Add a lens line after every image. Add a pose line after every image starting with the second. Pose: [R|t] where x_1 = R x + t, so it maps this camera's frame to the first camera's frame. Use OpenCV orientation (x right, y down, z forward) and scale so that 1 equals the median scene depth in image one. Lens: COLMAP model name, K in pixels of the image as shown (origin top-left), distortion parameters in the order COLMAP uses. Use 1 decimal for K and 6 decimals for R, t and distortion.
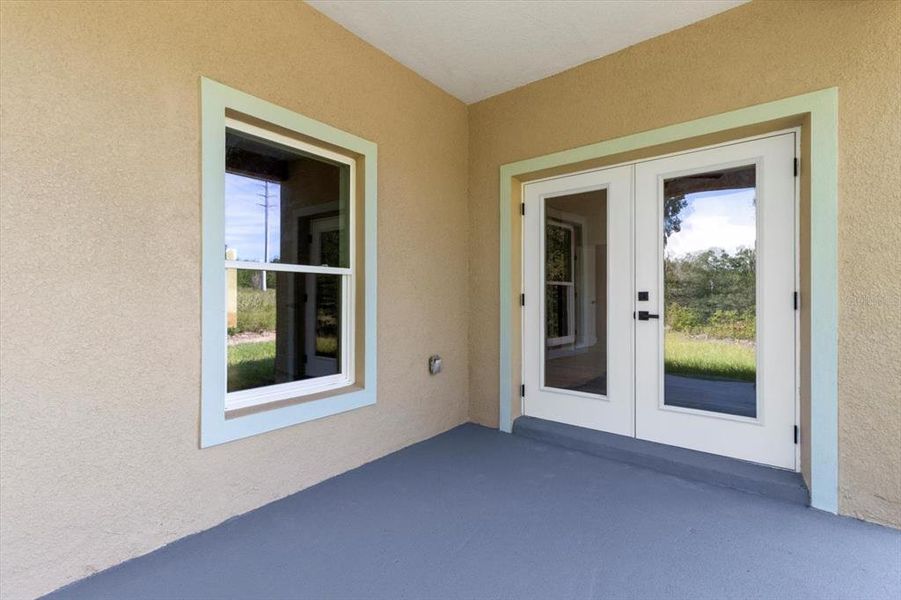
lens RADIAL K [[407.4, 0, 424.4], [0, 407.4, 294.7], [0, 0, 1]] dist [0.000230, -0.000005]
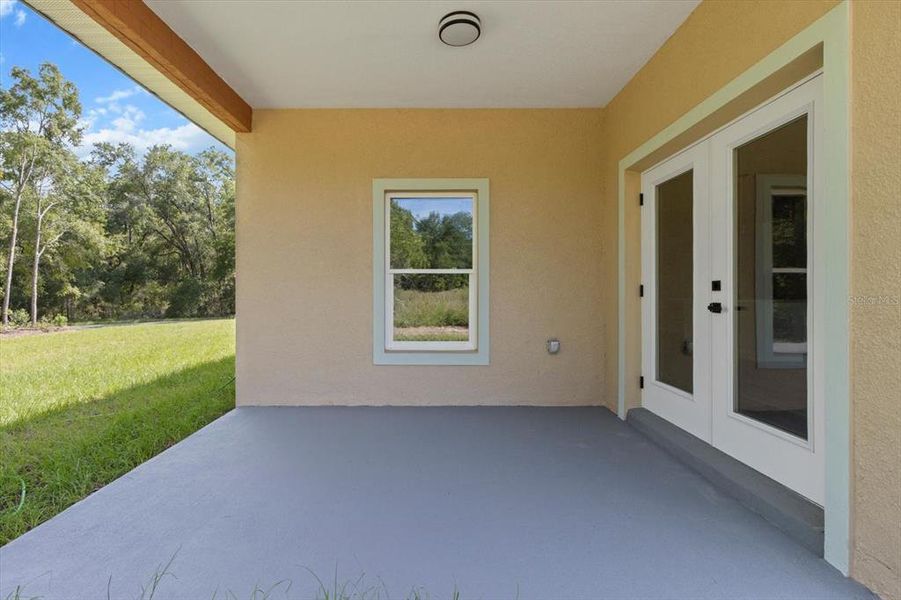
lens RADIAL K [[407.4, 0, 424.4], [0, 407.4, 294.7], [0, 0, 1]] dist [0.000230, -0.000005]
pose [[0.629284, 0.003401, -0.777168, 0.823524], [0.004441, 0.999958, 0.007972, 0.013083], [0.777163, -0.008468, 0.629243, -0.043892]]
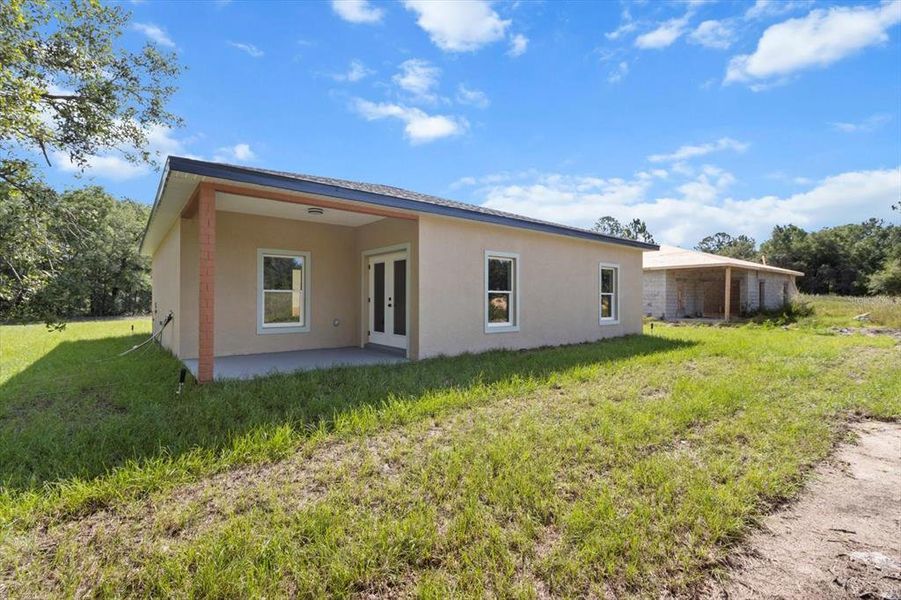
lens RADIAL K [[407.4, 0, 424.4], [0, 407.4, 294.7], [0, 0, 1]] dist [0.000230, -0.000005]
pose [[0.973610, 0.004662, -0.228172, 1.486889], [-0.005452, 0.999981, -0.002834, -0.021960], [0.228155, 0.004003, 0.973617, -1.919052]]
